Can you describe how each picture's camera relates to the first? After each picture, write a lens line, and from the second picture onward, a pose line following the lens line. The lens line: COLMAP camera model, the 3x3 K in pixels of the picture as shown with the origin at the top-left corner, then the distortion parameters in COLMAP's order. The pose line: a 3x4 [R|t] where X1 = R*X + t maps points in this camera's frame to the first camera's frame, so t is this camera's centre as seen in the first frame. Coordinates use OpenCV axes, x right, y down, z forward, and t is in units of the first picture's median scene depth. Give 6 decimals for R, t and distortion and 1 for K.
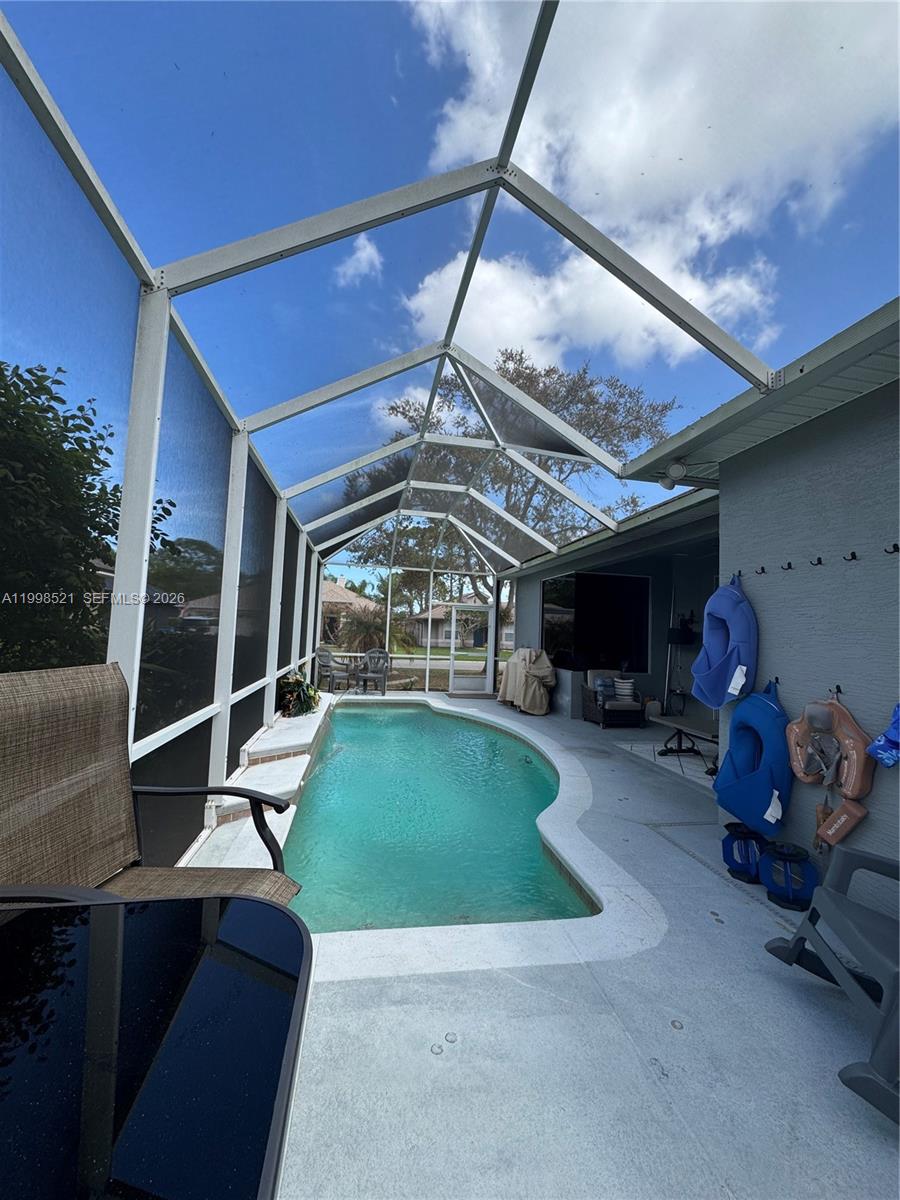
lens RADIAL K [[481.7, 0, 450.5], [0, 481.7, 598.9], [0, 0, 1]] dist [-0.002875, -0.000387]
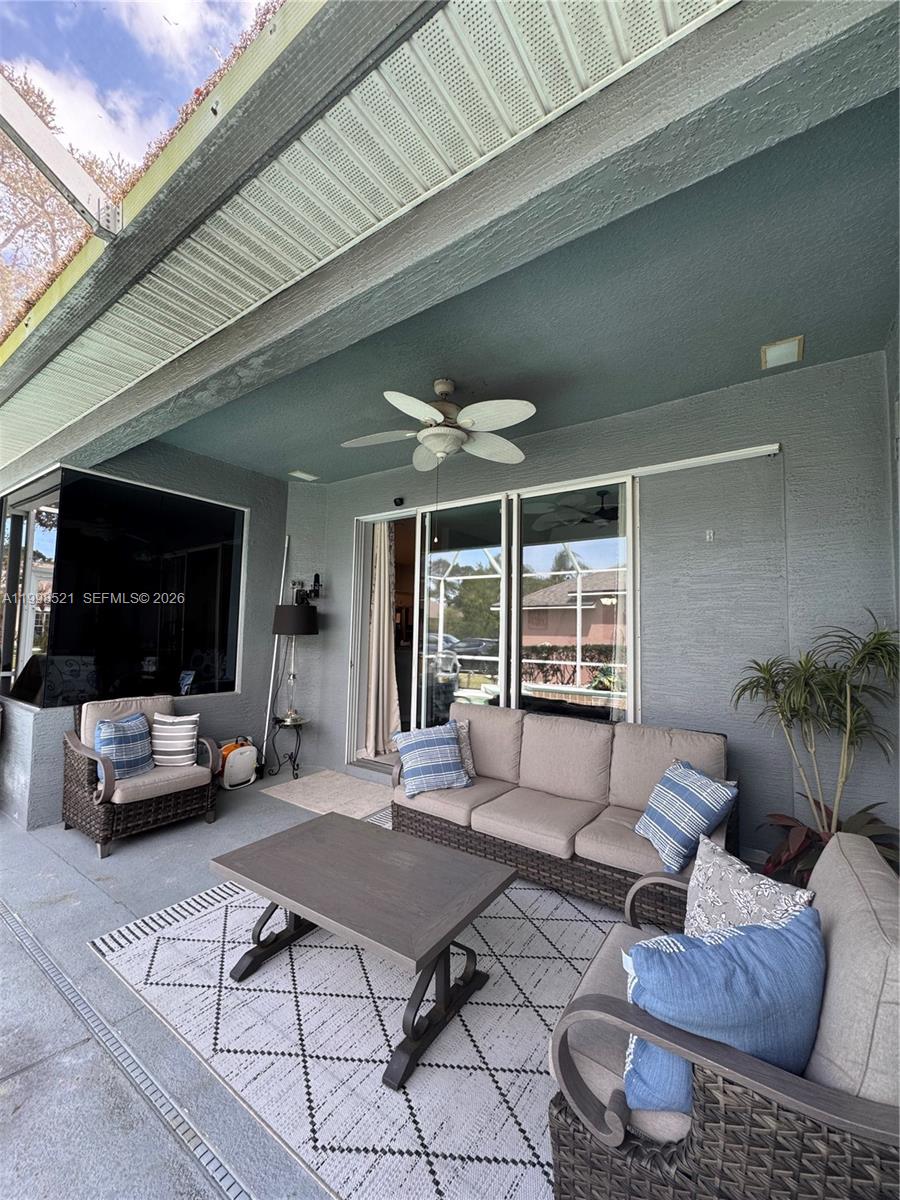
lens RADIAL K [[481.7, 0, 451.5], [0, 481.7, 600.7], [0, 0, 1]] dist [-0.002875, -0.000387]
pose [[0.712250, 0.025033, 0.701479, 0.219325], [-0.045160, 0.998928, 0.010206, 0.042326], [-0.700471, -0.038948, 0.712617, 0.489716]]
